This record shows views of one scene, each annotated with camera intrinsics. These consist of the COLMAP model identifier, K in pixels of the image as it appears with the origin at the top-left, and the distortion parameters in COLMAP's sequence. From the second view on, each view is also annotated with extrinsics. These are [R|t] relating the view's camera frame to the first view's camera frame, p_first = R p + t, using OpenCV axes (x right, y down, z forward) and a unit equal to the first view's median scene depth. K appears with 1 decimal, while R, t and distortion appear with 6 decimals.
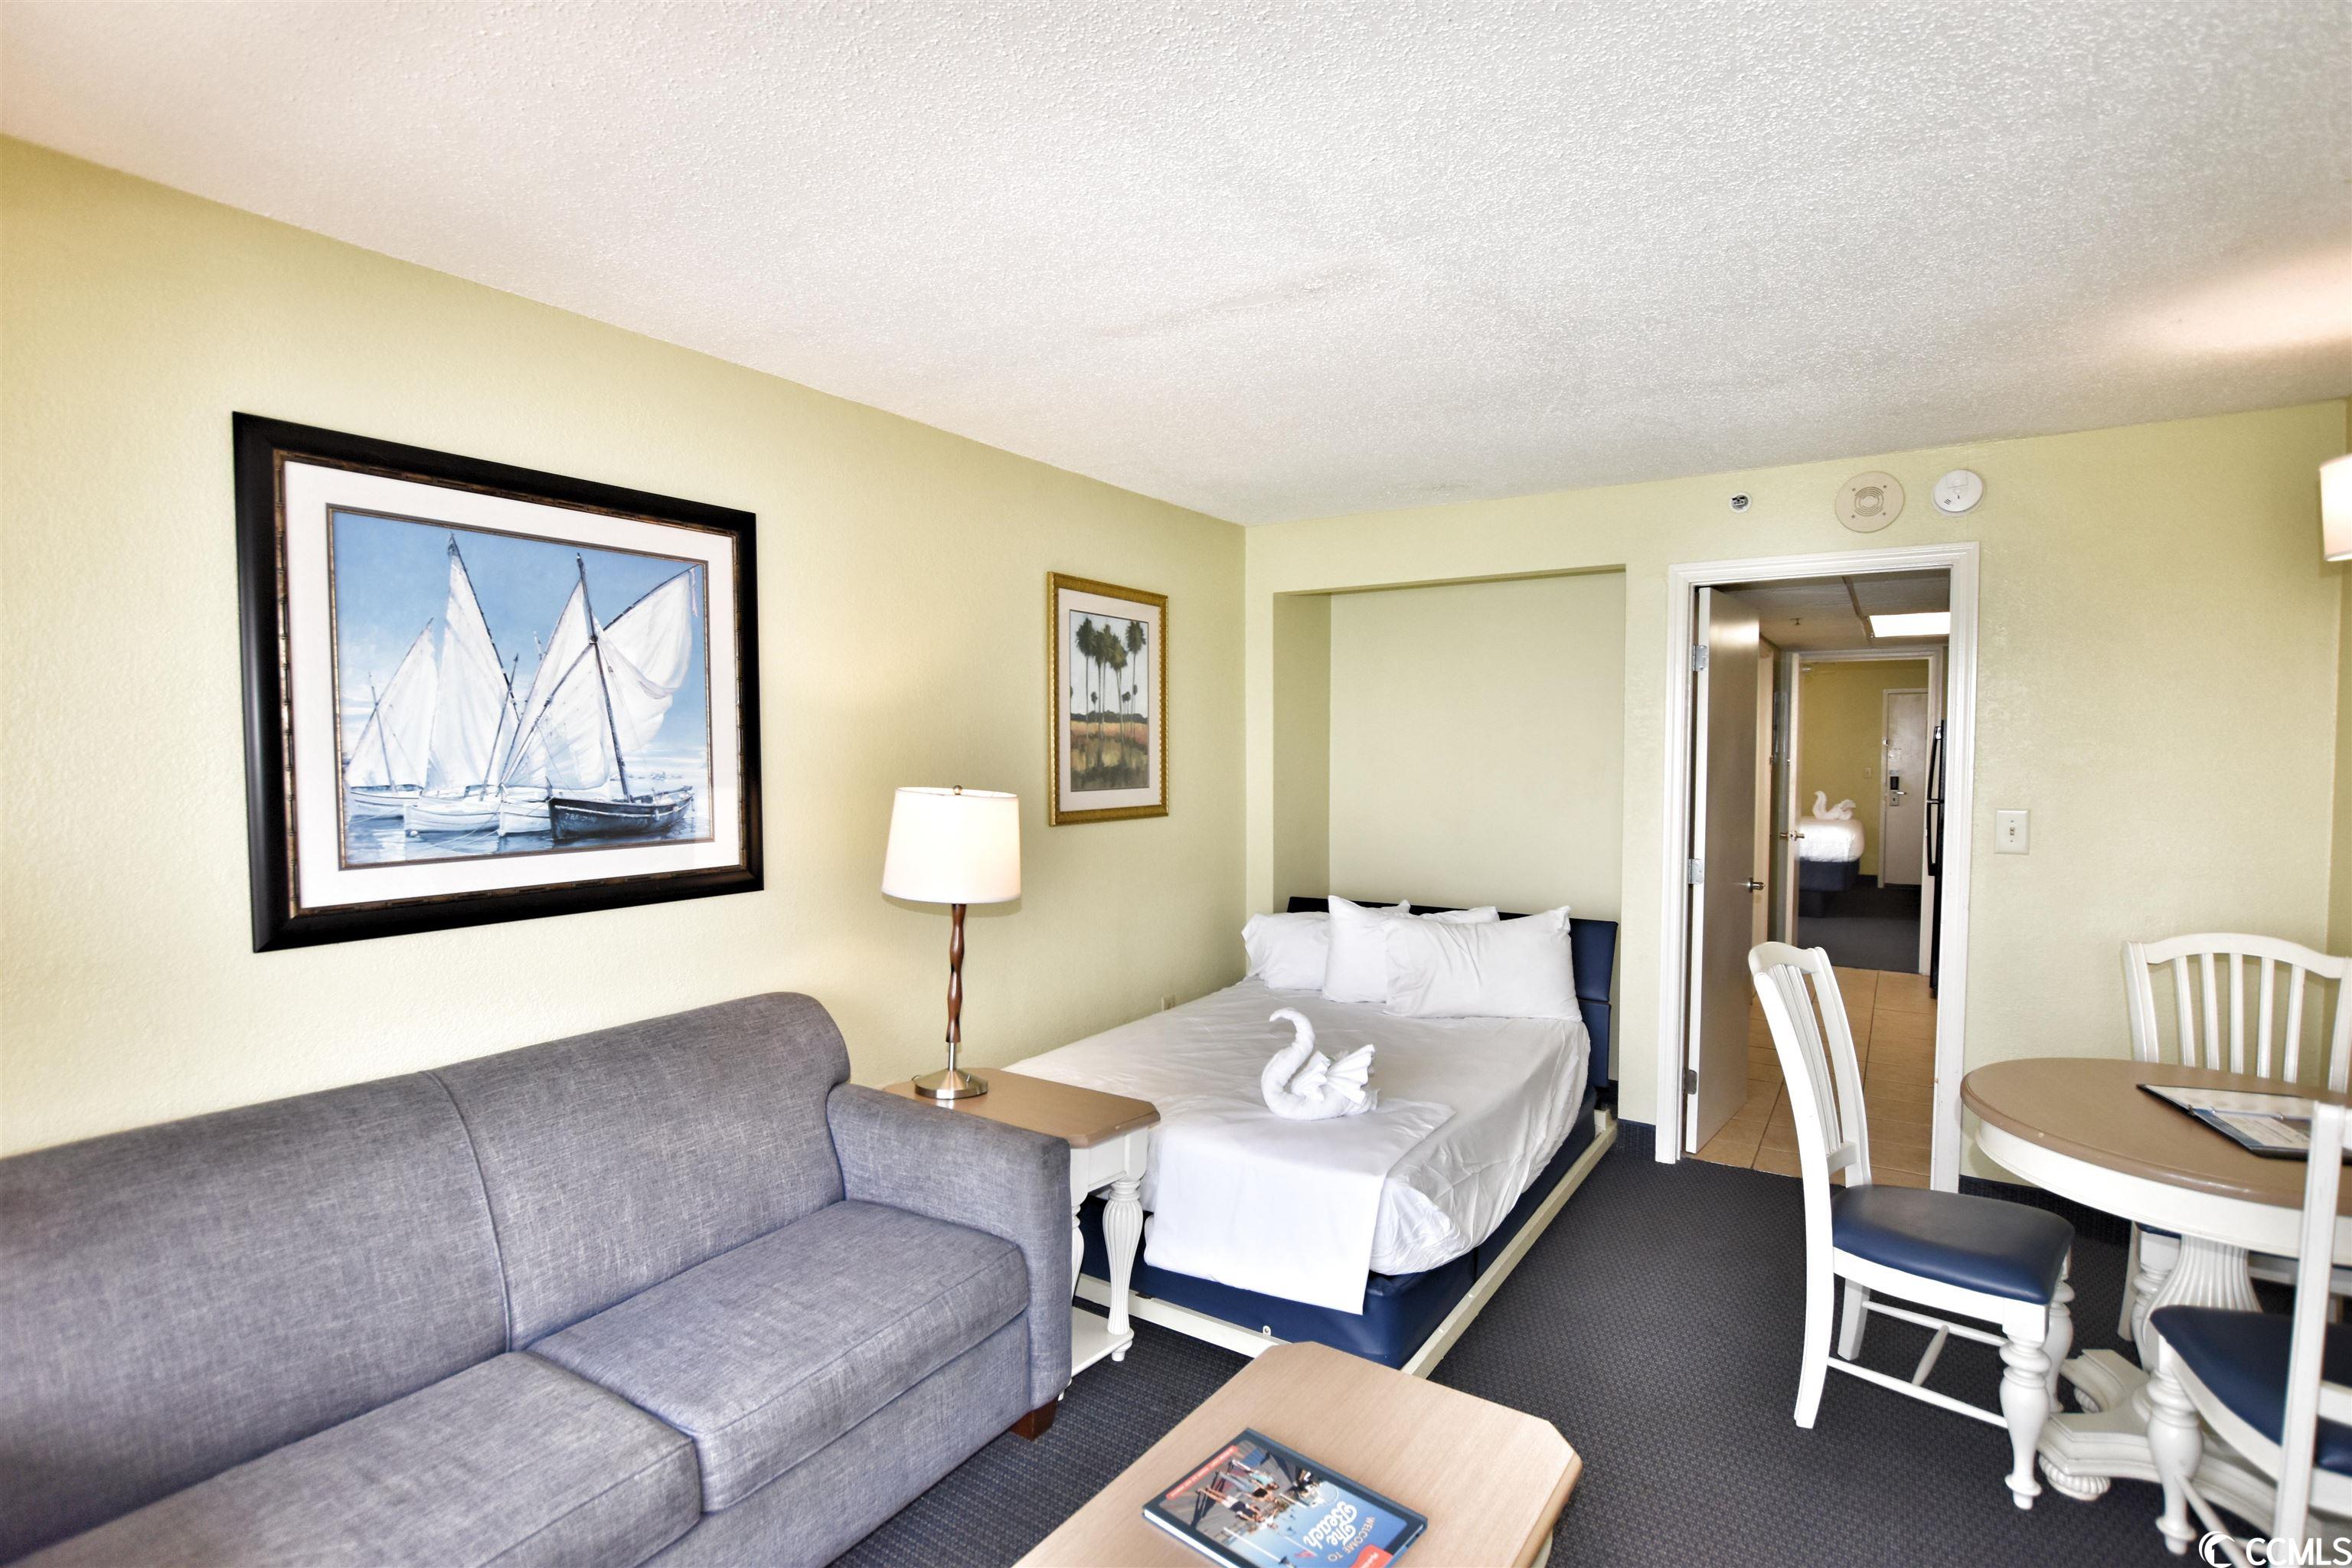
lens RADIAL K [[1109.2, 0, 1211.5], [0, 1109.2, 754.5], [0, 0, 1]] dist [-0.024433, 0.002434]
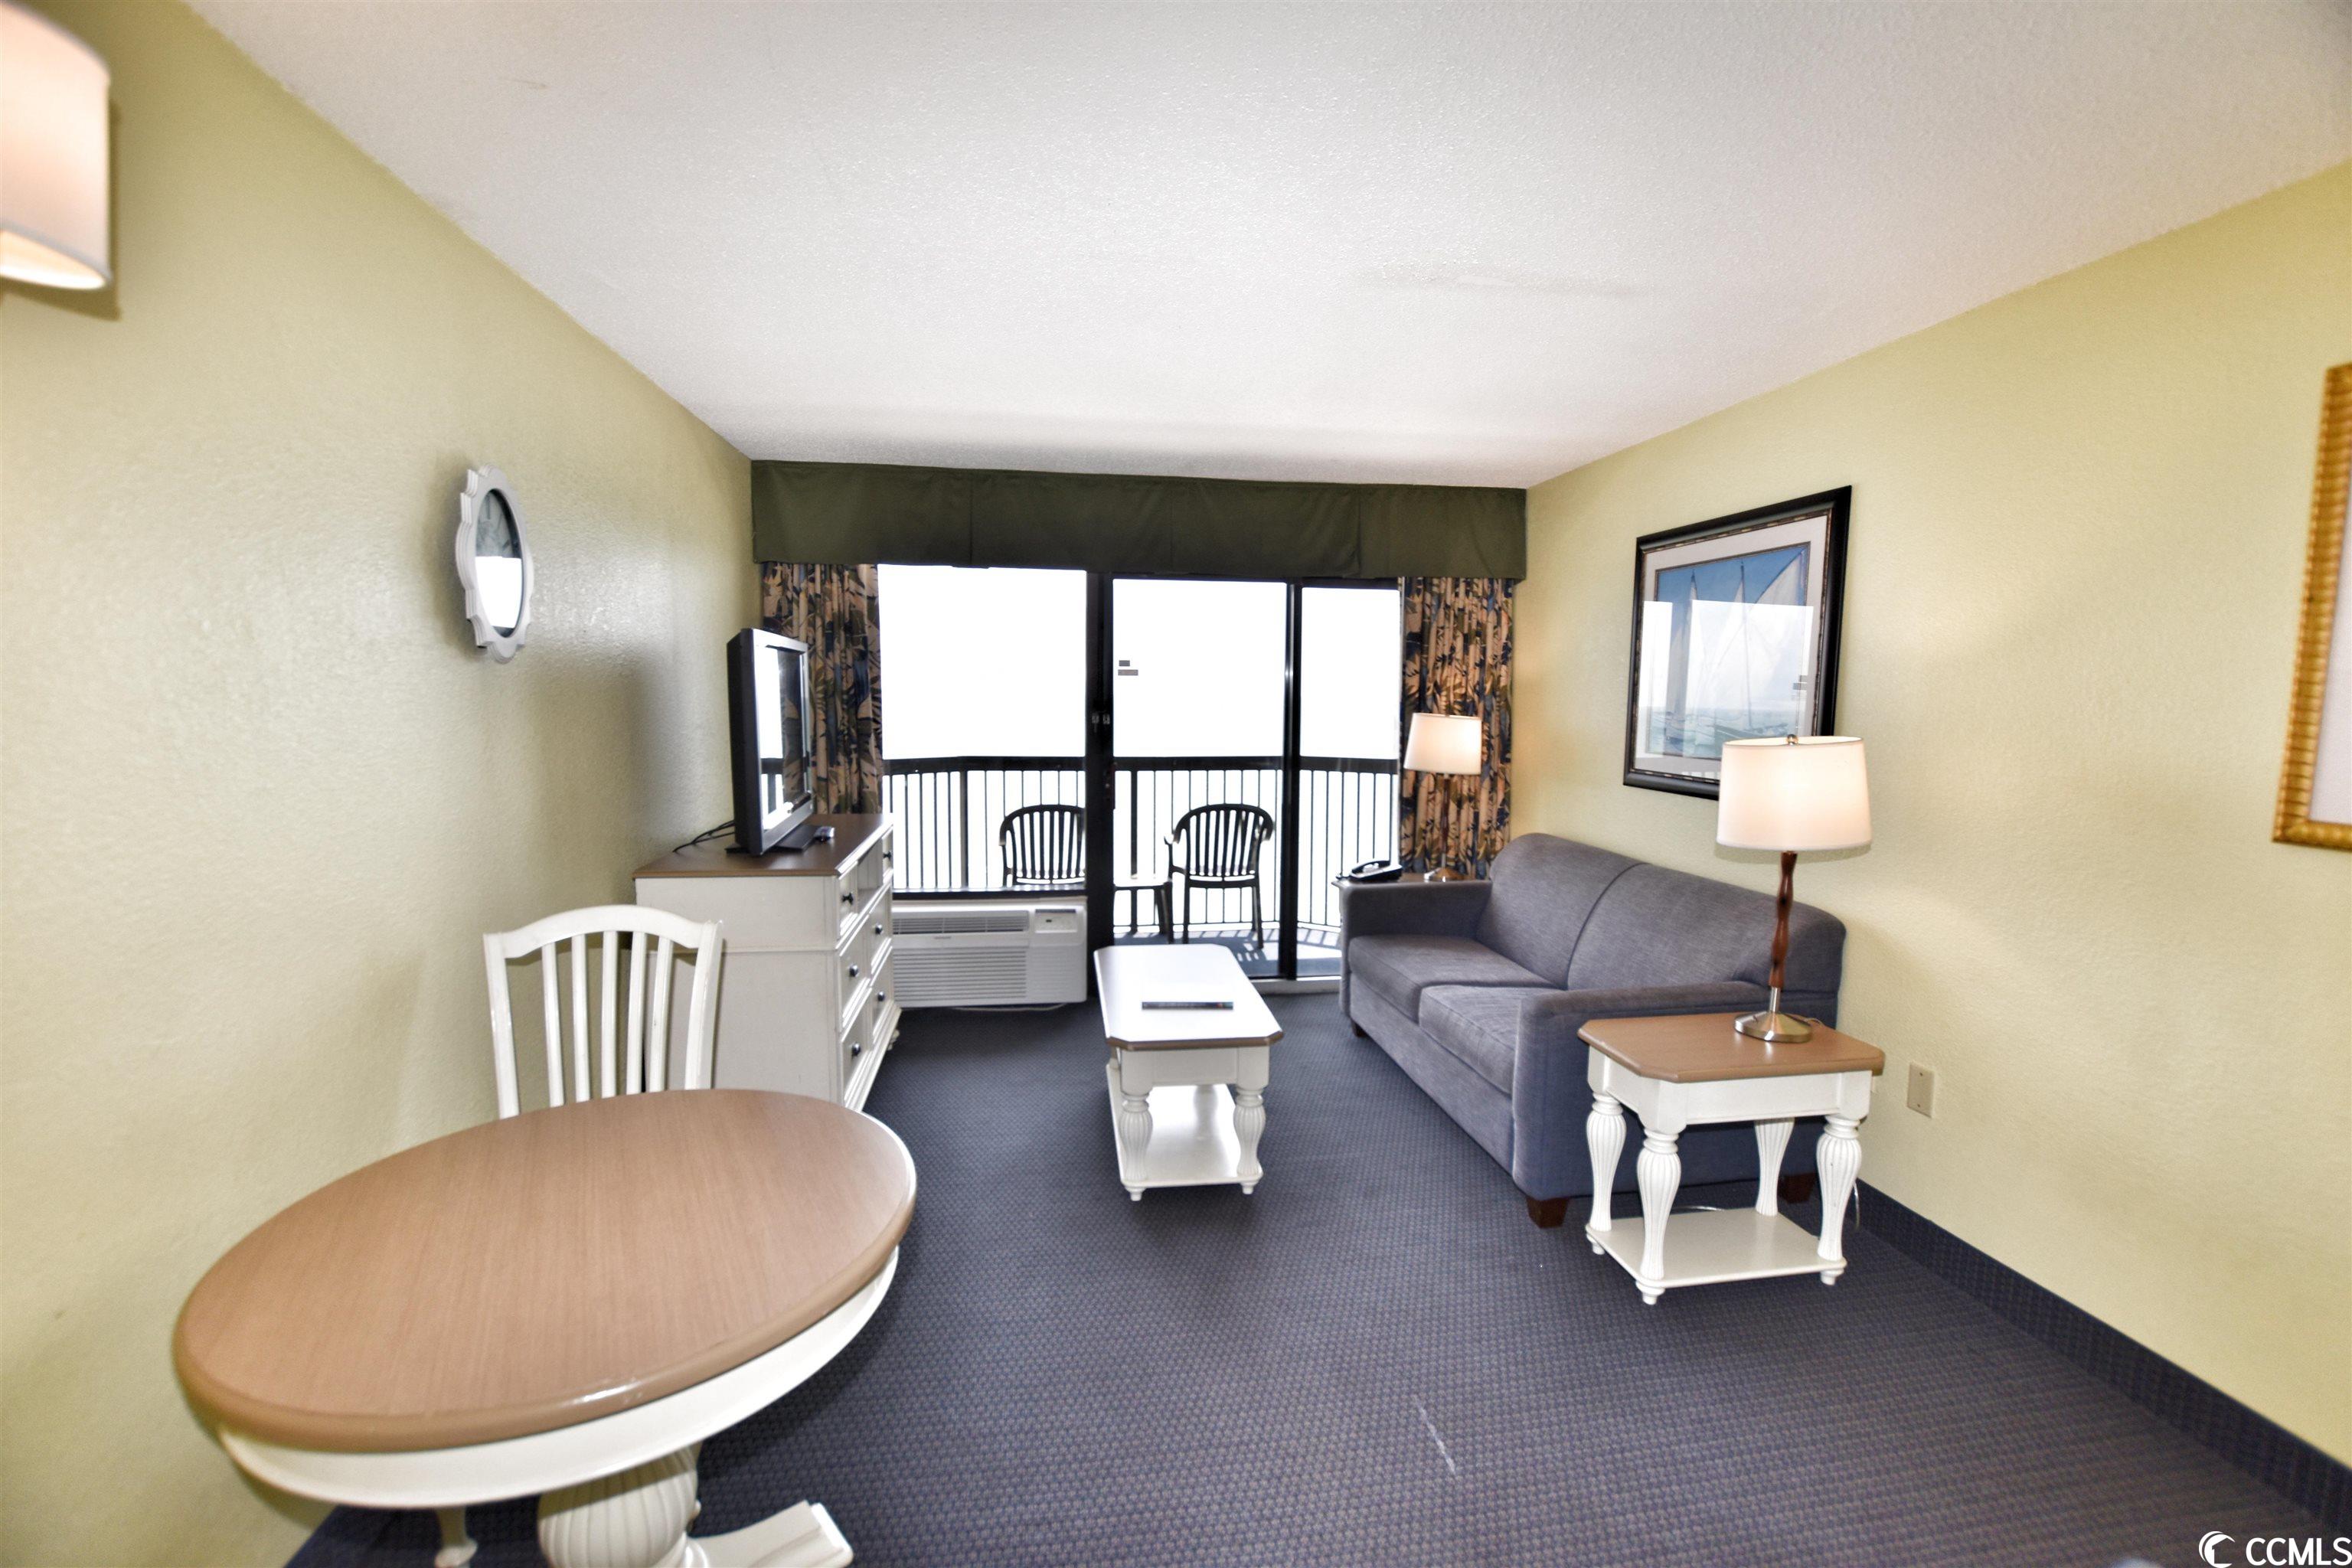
lens RADIAL K [[1032.1, 0, 1186.6], [0, 1032.1, 802.3], [0, 0, 1]] dist [-0.028506, 0.002900]
pose [[-0.743314, 0.061242, -0.666133, 0.948779], [-0.022198, 0.992994, 0.116062, -0.003621], [0.668574, 0.101057, -0.736747, 1.596182]]
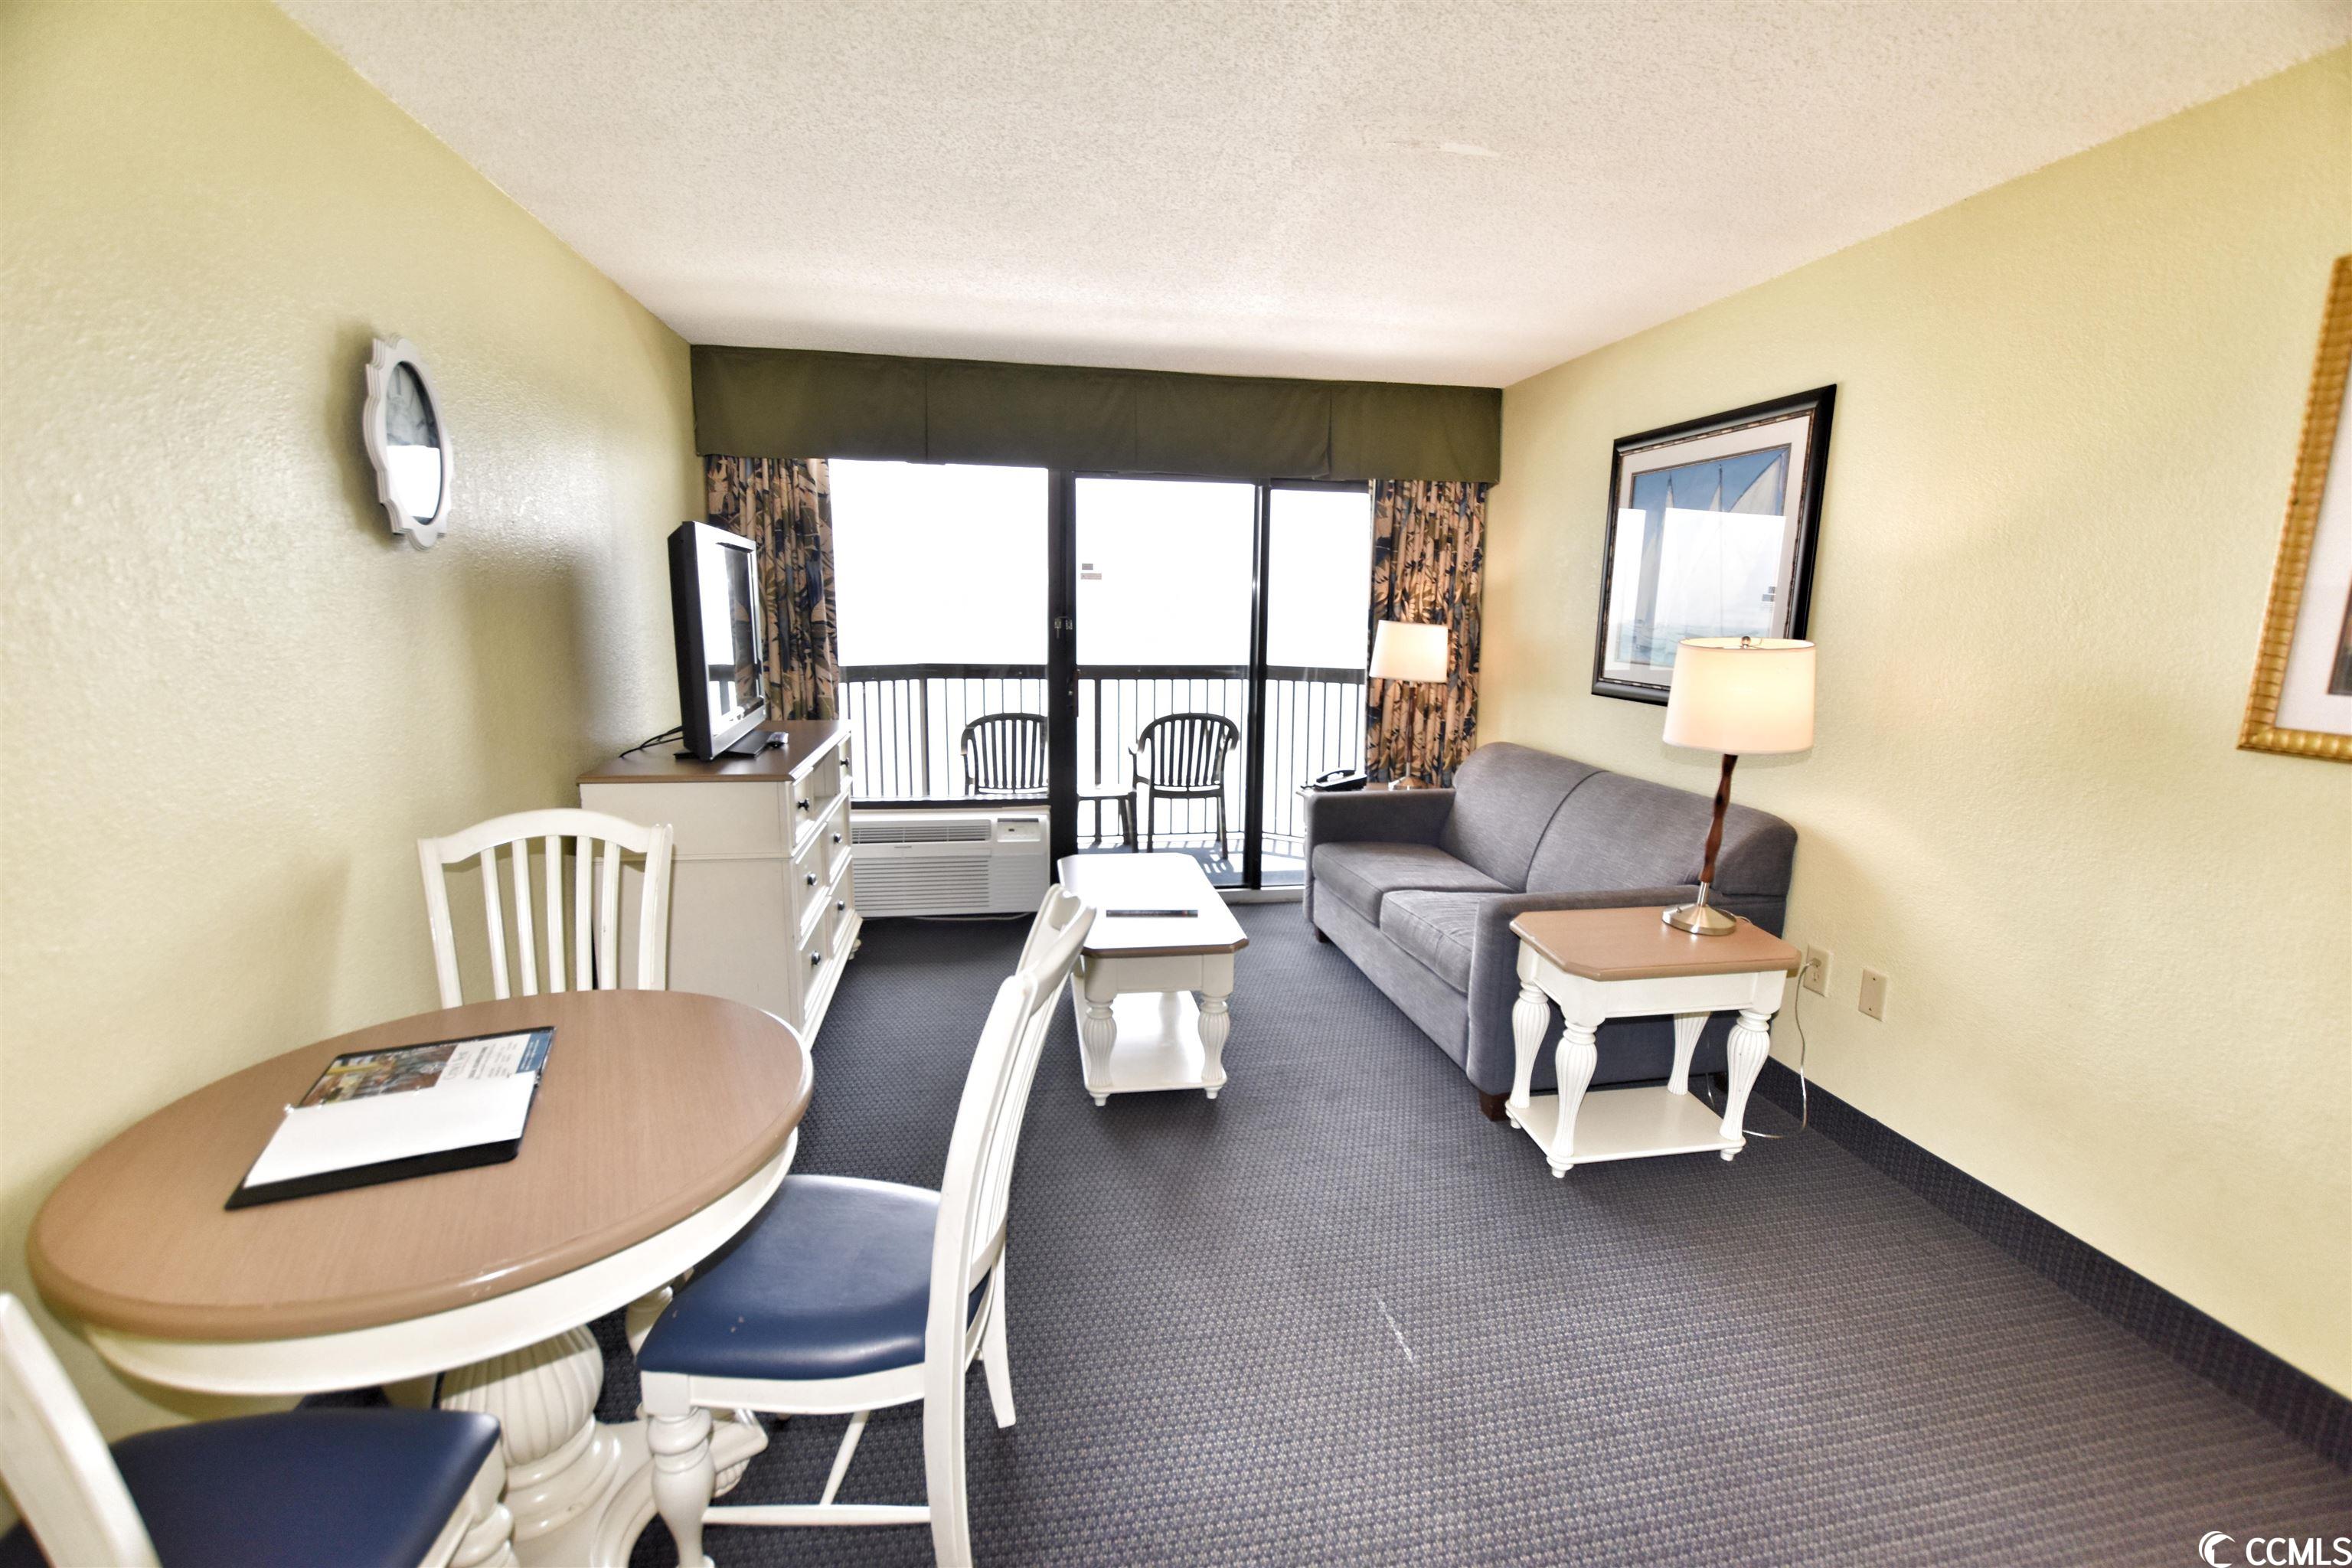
lens RADIAL K [[1032.1, 0, 1185.4], [0, 1032.1, 802.8], [0, 0, 1]] dist [-0.028506, 0.002900]
pose [[-0.721167, 0.115594, -0.683049, 0.933121], [-0.030551, 0.979714, 0.198056, 0.009834], [0.692087, 0.163700, -0.703006, 1.579229]]
